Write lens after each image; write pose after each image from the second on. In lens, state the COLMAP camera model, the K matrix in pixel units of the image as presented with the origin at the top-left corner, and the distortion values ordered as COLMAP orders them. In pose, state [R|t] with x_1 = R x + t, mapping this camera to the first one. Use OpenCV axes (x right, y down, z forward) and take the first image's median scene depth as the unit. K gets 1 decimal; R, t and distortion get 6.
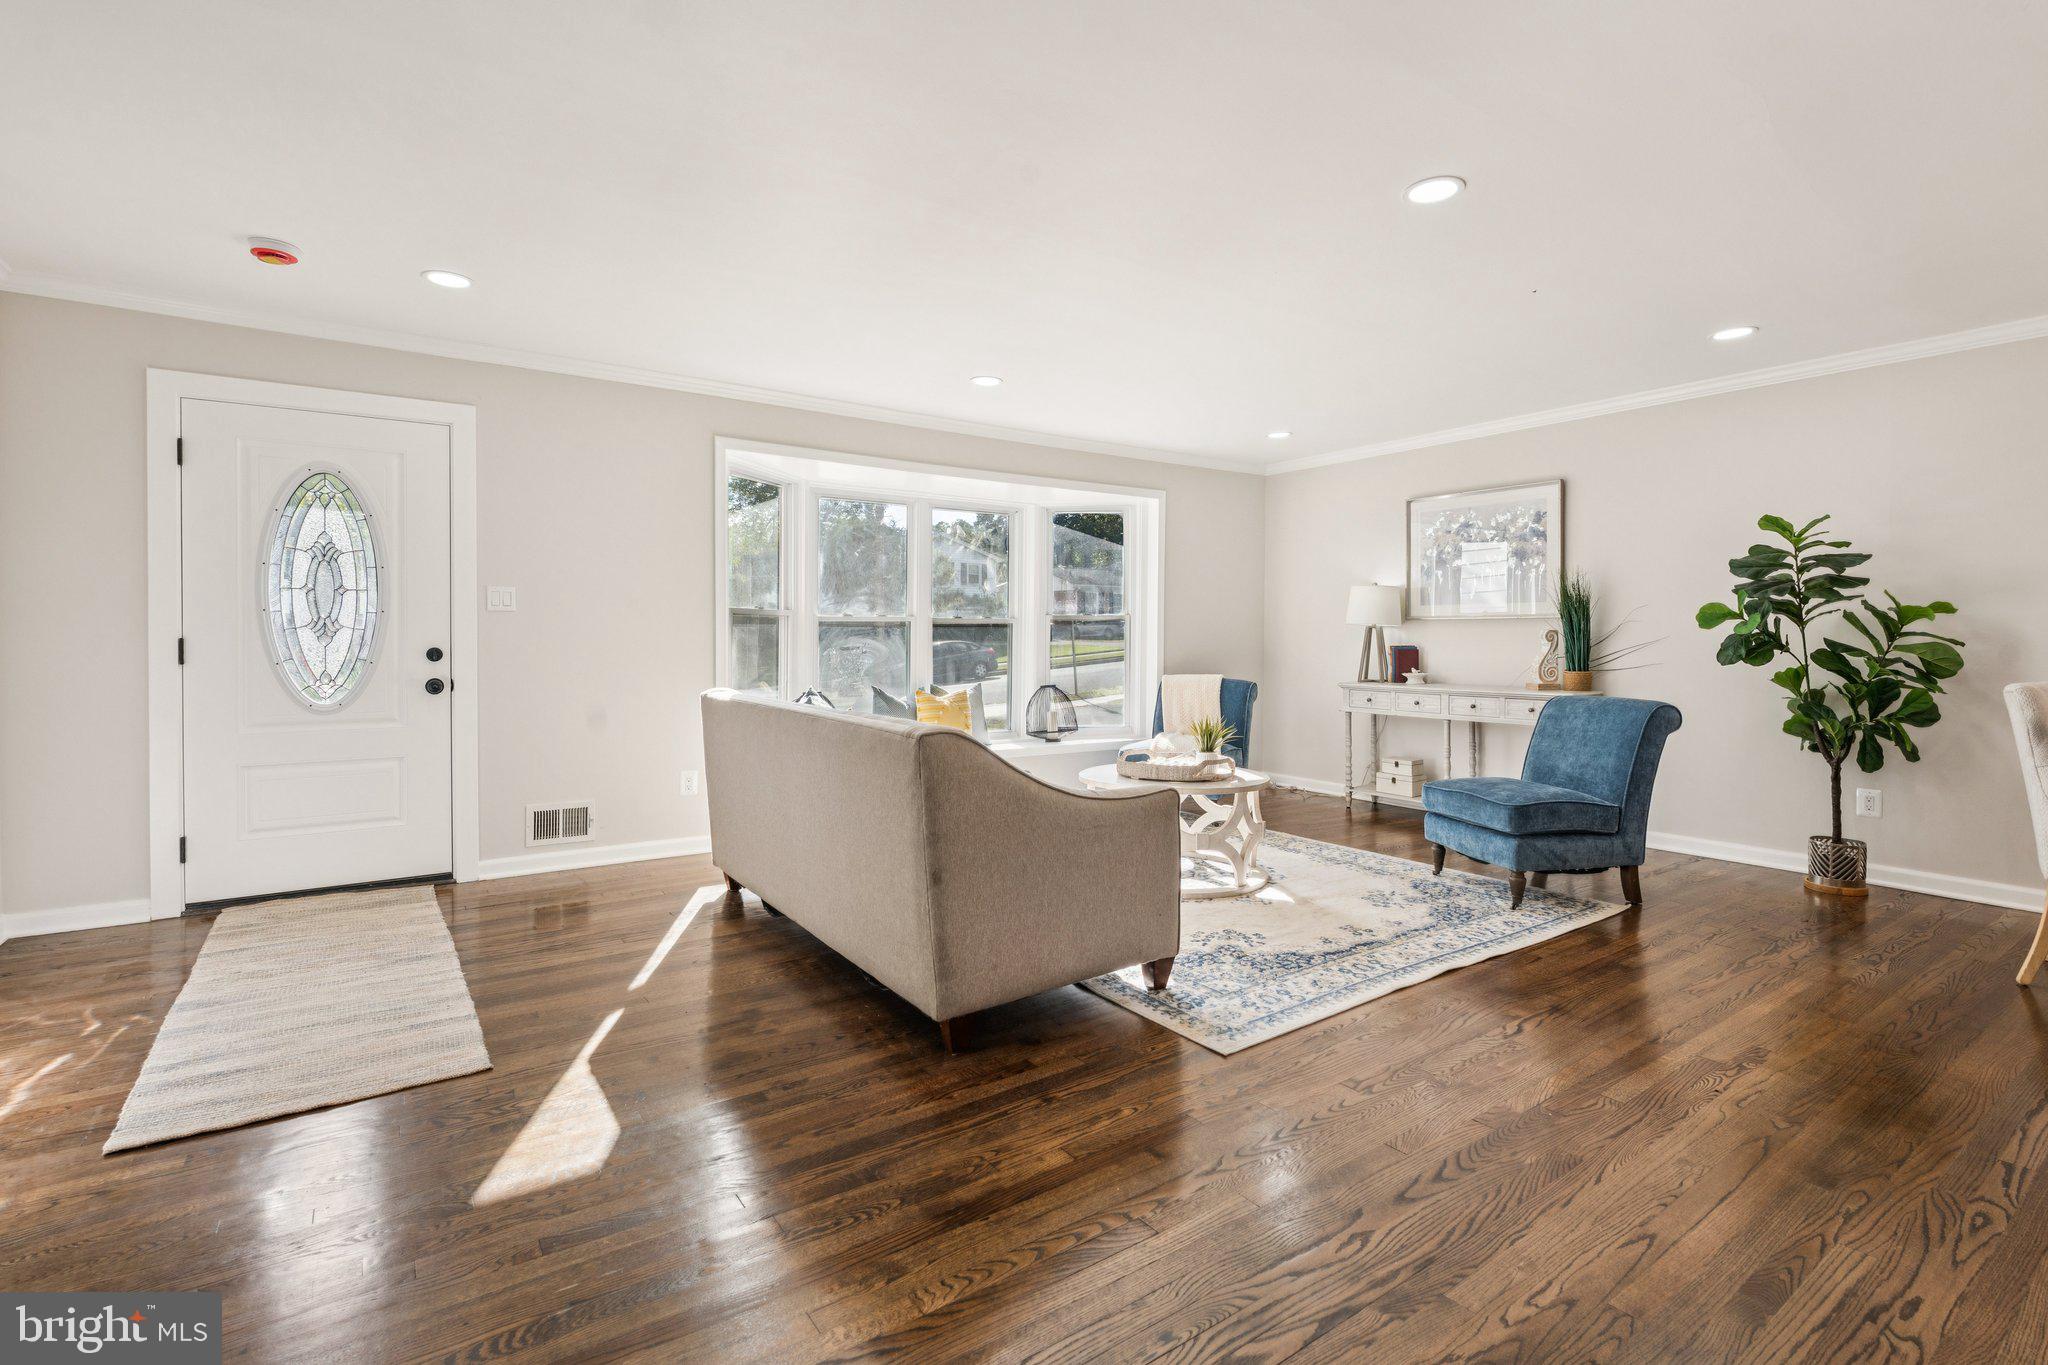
lens RADIAL K [[929.8, 0, 1015.7], [0, 929.8, 642.5], [0, 0, 1]] dist [-0.006850, 0.000620]
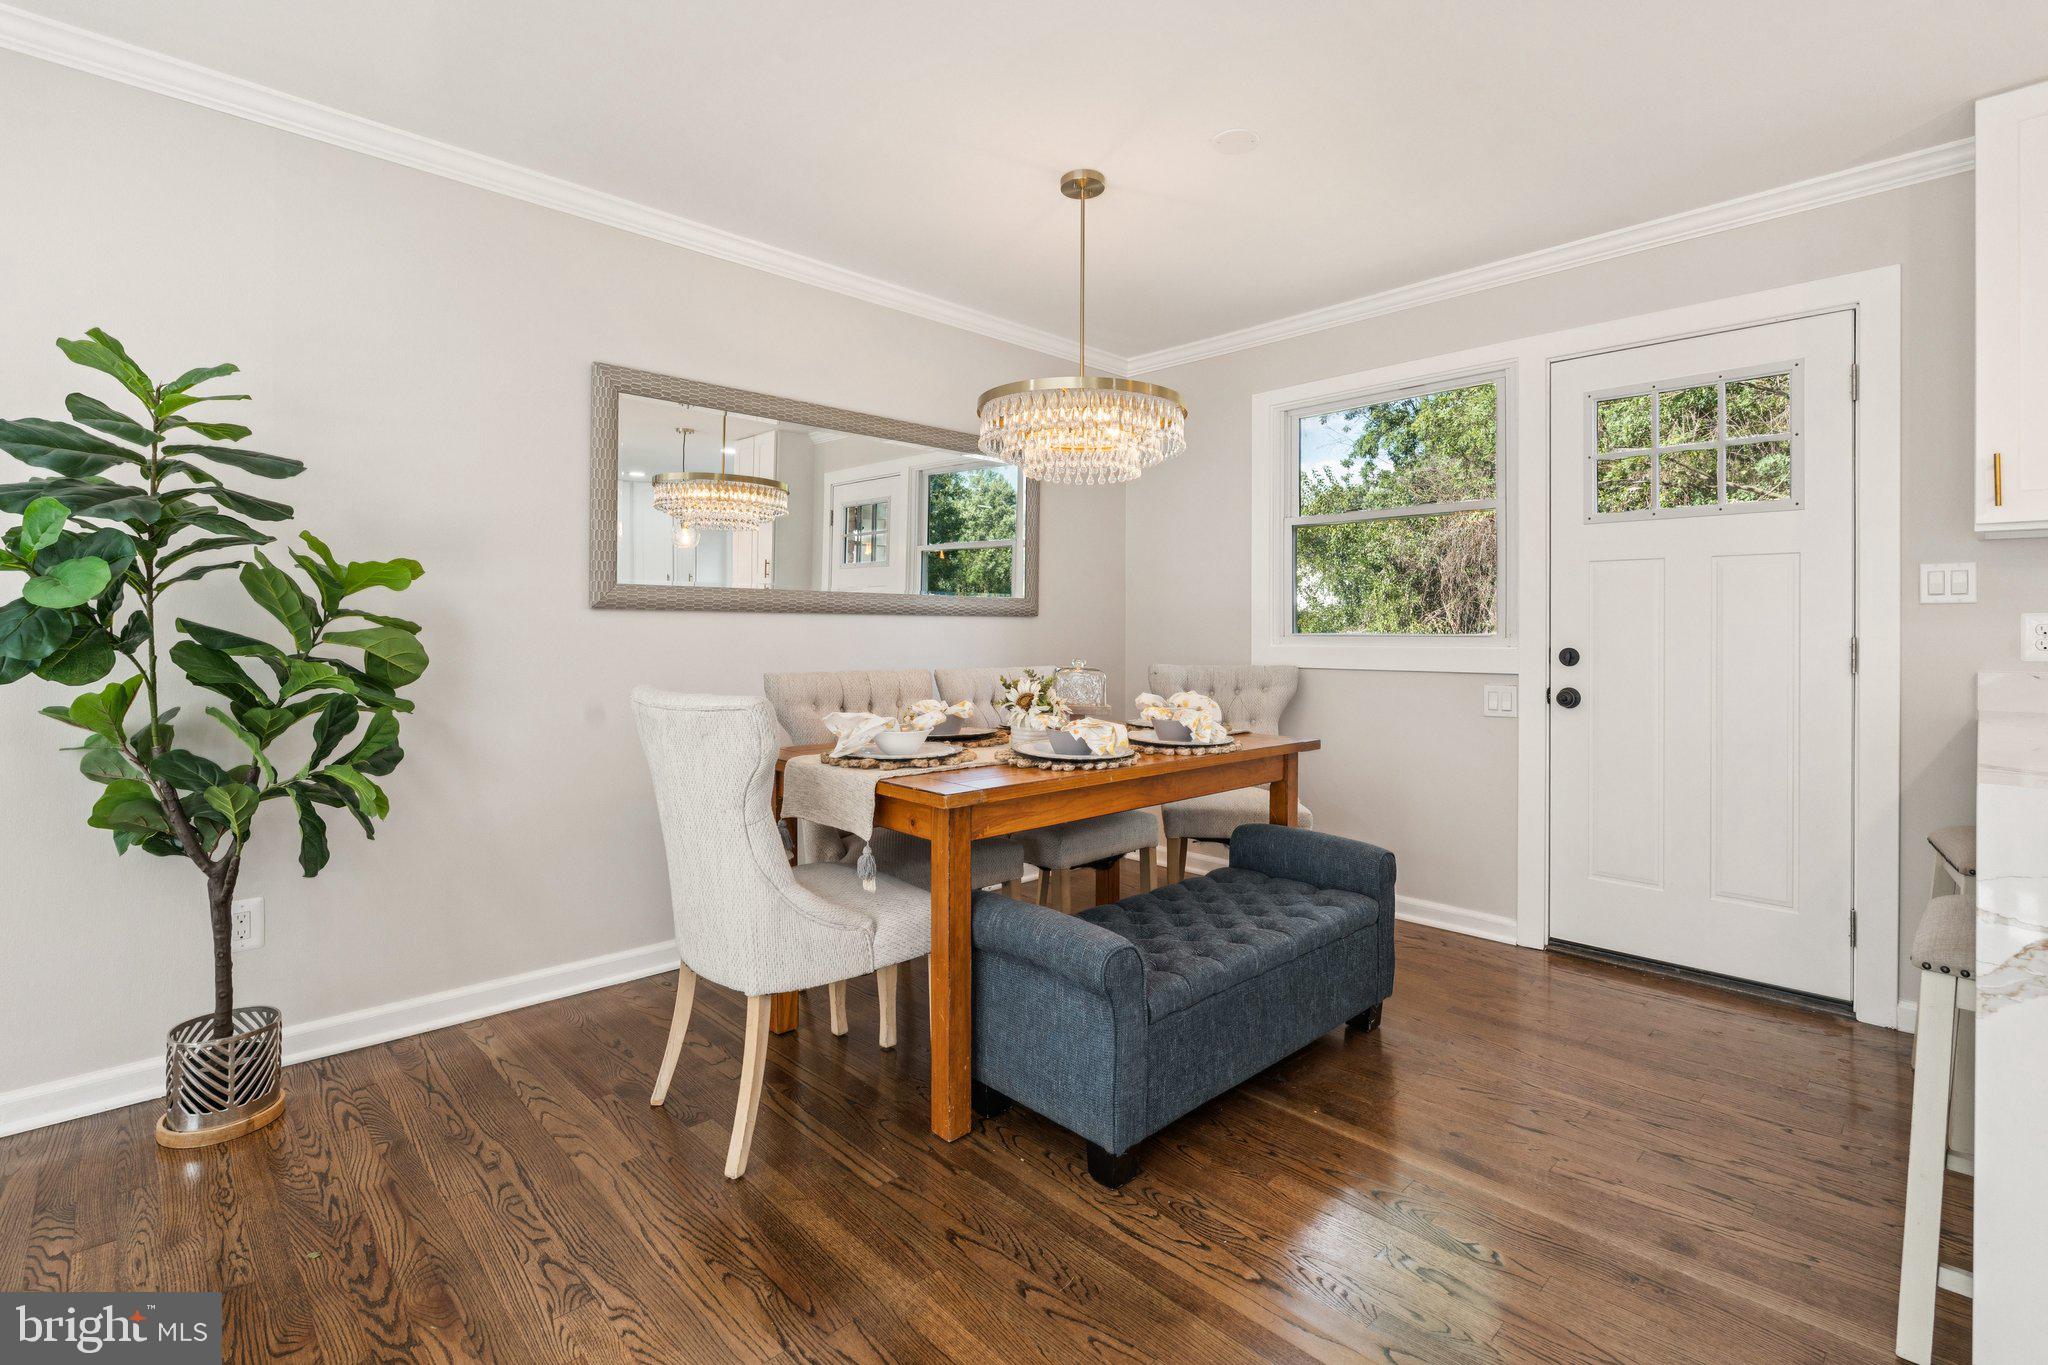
lens RADIAL K [[929.8, 0, 1029.3], [0, 929.8, 638.3], [0, 0, 1]] dist [-0.006850, 0.000620]
pose [[-0.177068, -0.013276, 0.984109, 0.328449], [0.000309, 0.999908, 0.013545, -0.001021], [-0.984199, 0.002702, -0.177047, 0.678255]]
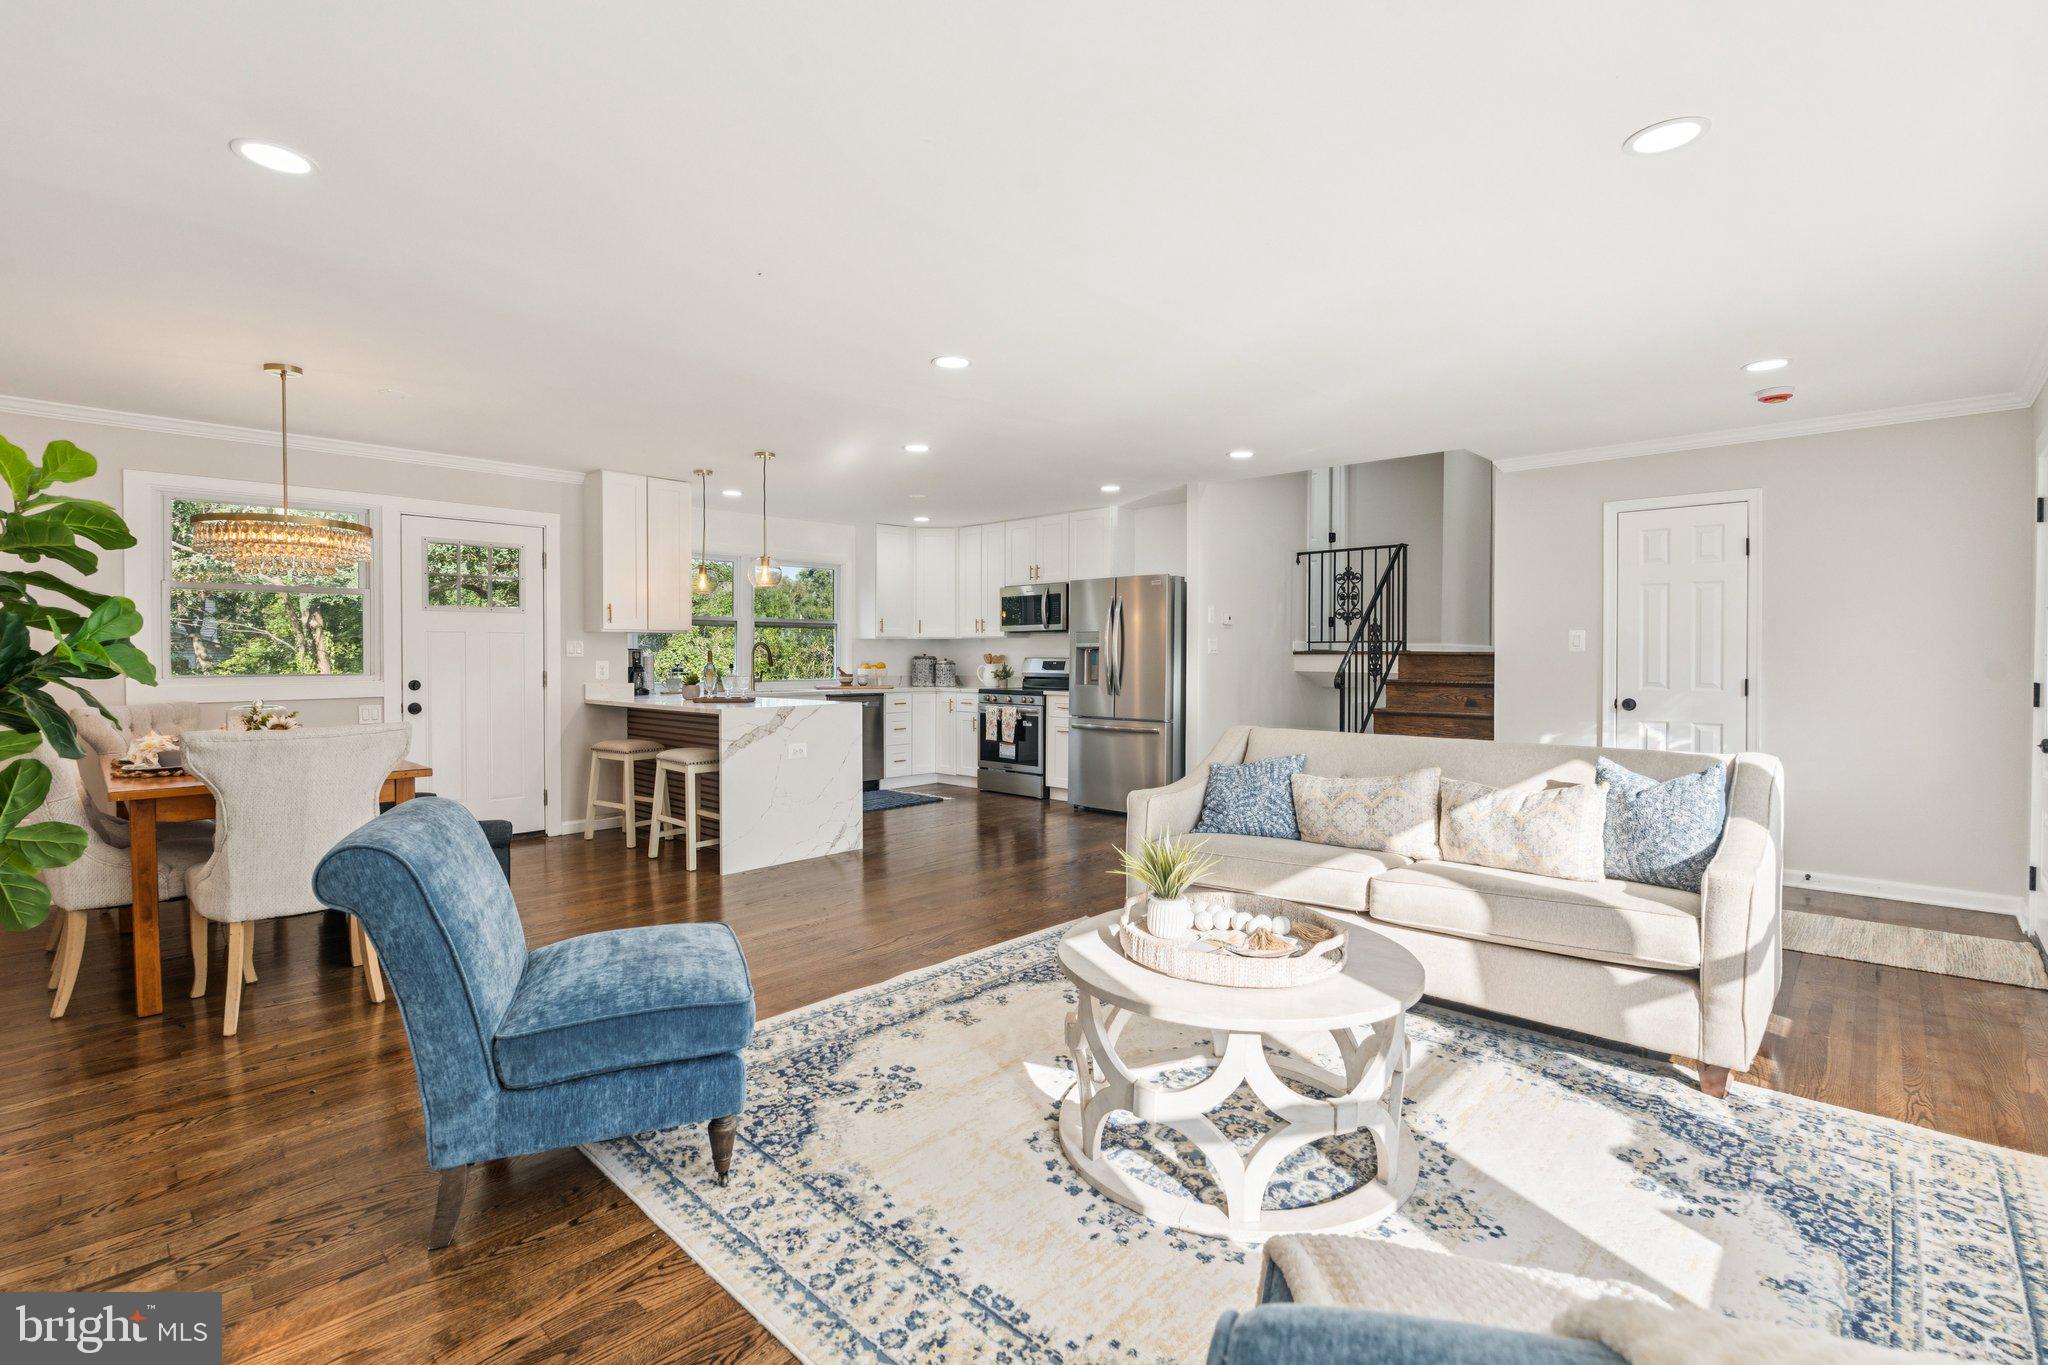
lens RADIAL K [[929.8, 0, 1032.7], [0, 929.8, 662.7], [0, 0, 1]] dist [-0.006850, 0.000620]
pose [[-0.973500, -0.003480, -0.228659, 0.447465], [-0.006612, 0.999895, 0.012931, -0.031973], [0.228590, 0.014100, -0.973421, 1.652559]]
